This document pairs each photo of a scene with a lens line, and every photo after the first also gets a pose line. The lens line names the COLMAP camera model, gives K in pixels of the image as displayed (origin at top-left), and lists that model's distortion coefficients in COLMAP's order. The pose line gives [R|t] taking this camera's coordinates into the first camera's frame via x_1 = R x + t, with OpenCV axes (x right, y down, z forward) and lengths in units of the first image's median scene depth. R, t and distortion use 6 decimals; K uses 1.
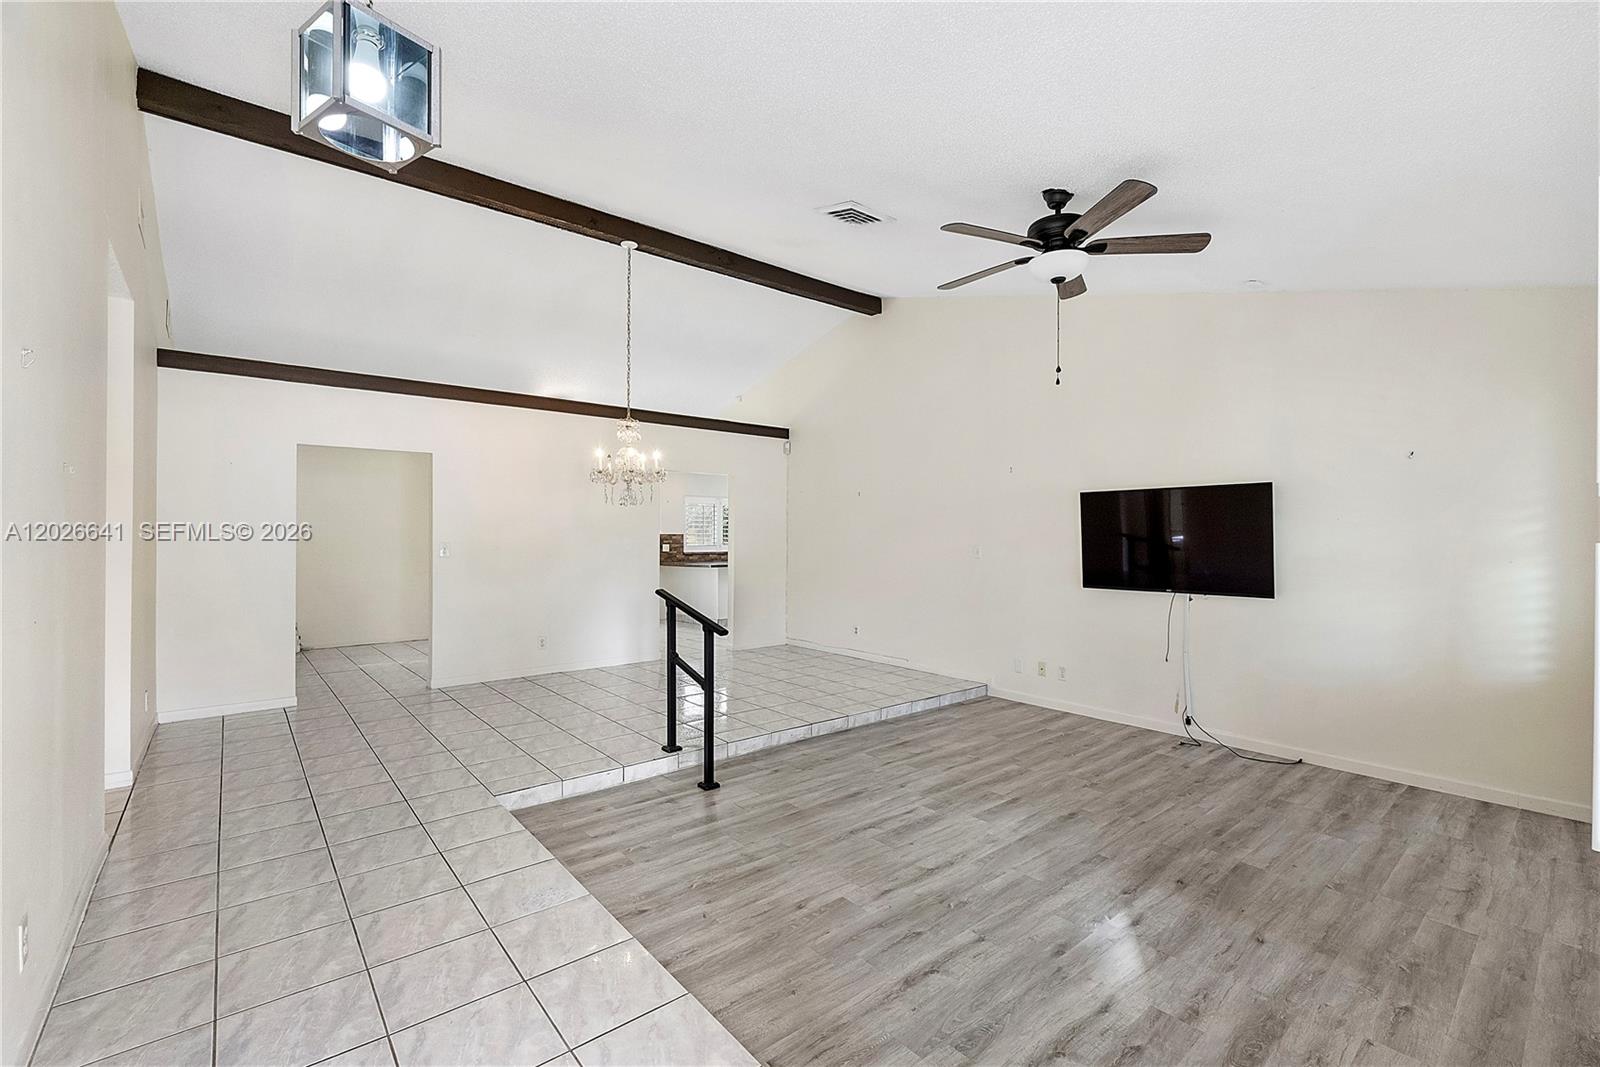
lens RADIAL K [[682.2, 0, 795.3], [0, 682.2, 524.3], [0, 0, 1]] dist [0.001859, -0.000210]
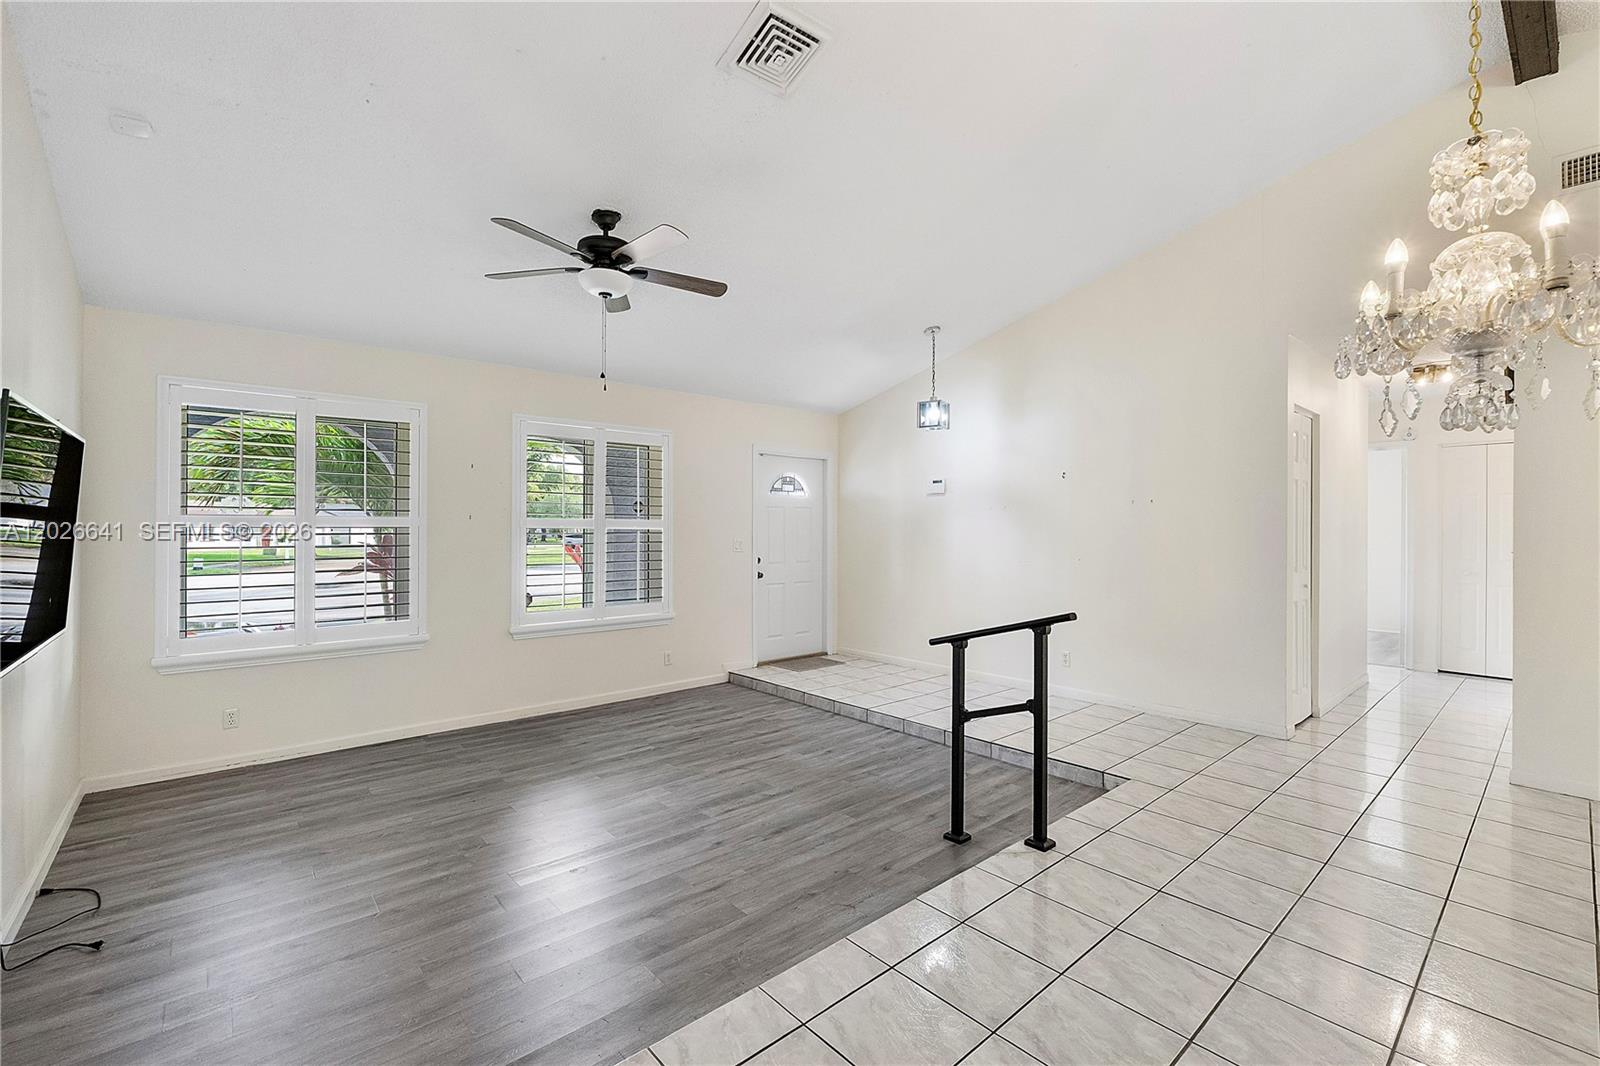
lens RADIAL K [[682.2, 0, 797.8], [0, 682.2, 528.5], [0, 0, 1]] dist [0.001859, -0.000210]
pose [[-0.999712, -0.006343, -0.023135, 0.096371], [-0.006000, 0.999872, -0.014842, 0.029906], [0.023226, -0.014698, -0.999622, 2.052464]]
